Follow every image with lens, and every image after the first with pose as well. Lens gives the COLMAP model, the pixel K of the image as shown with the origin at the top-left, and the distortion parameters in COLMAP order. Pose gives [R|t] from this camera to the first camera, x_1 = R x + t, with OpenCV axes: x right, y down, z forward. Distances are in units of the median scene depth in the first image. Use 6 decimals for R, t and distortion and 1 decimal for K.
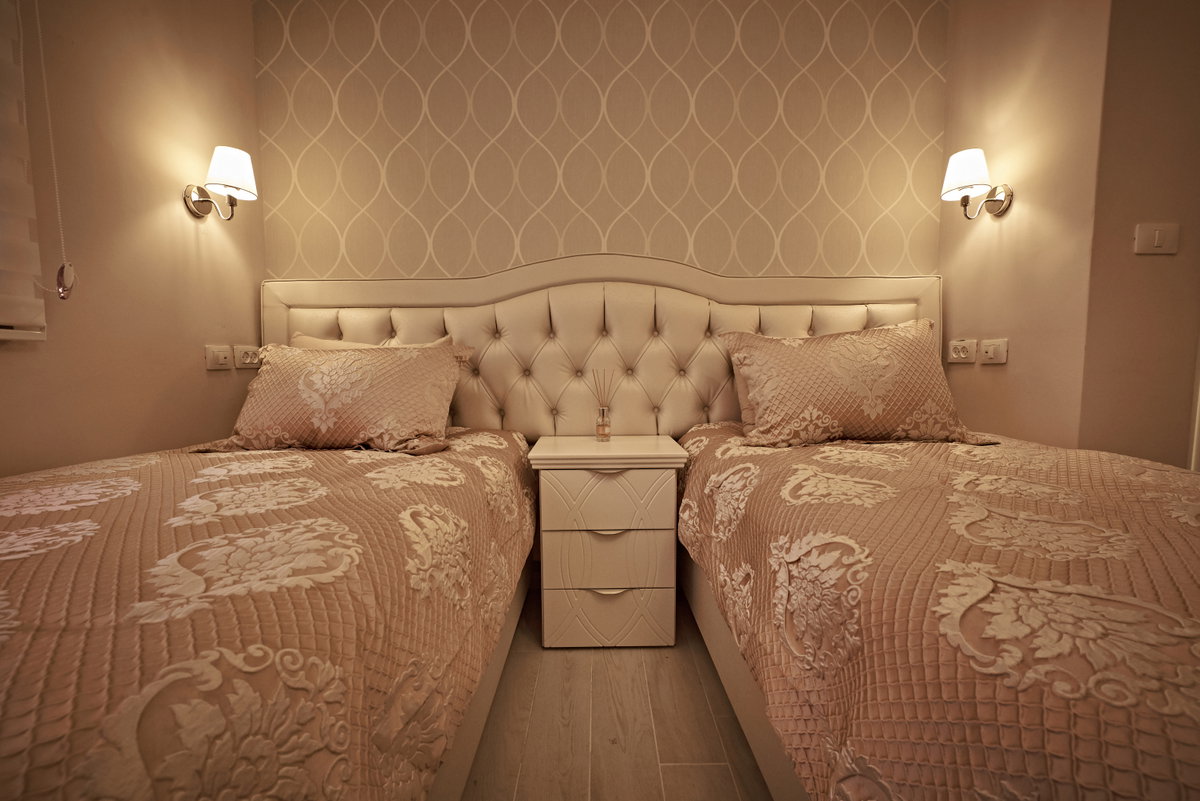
lens RADIAL K [[513.1, 0, 600.0], [0, 513.1, 400.5], [0, 0, 1]] dist [-0.003013, -0.000296]
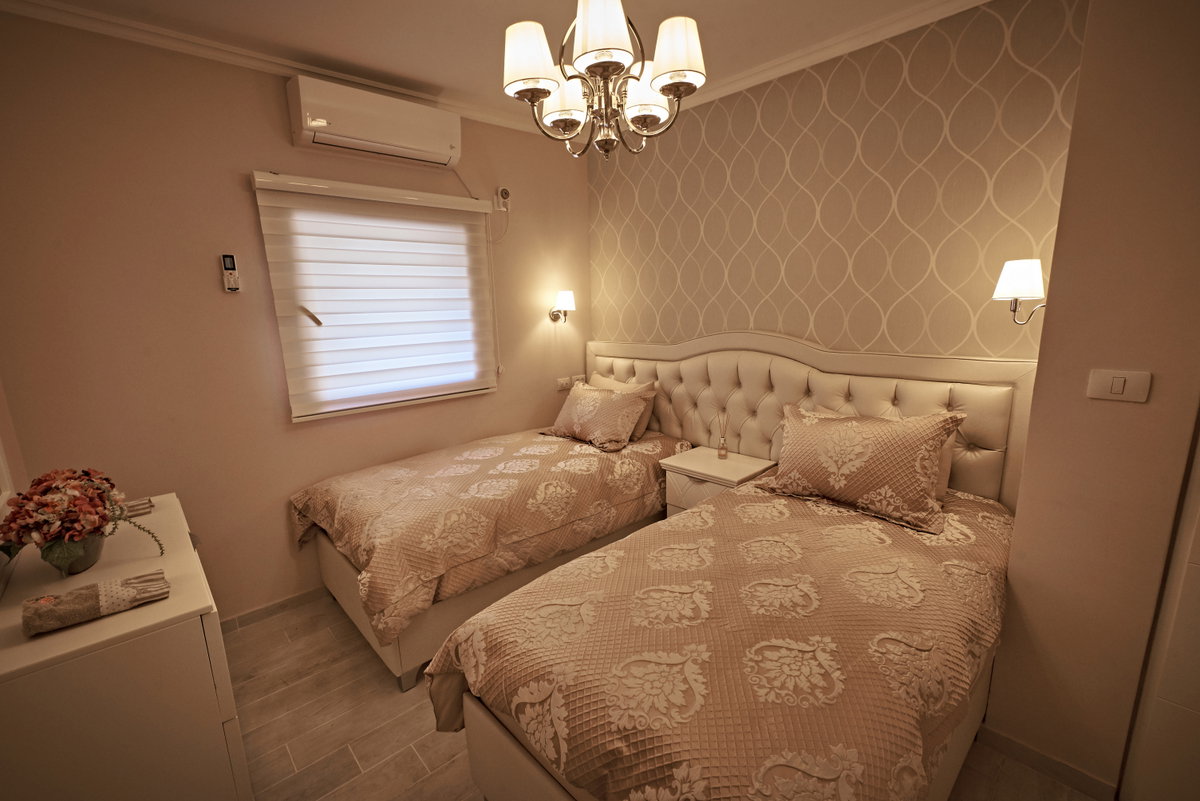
lens RADIAL K [[513.1, 0, 600.0], [0, 513.1, 400.5], [0, 0, 1]] dist [-0.003013, -0.000296]
pose [[0.675096, 0.124920, -0.727077, 0.827538], [-0.027491, 0.989135, 0.144419, -0.294827], [0.737217, -0.077509, 0.671195, -0.295835]]
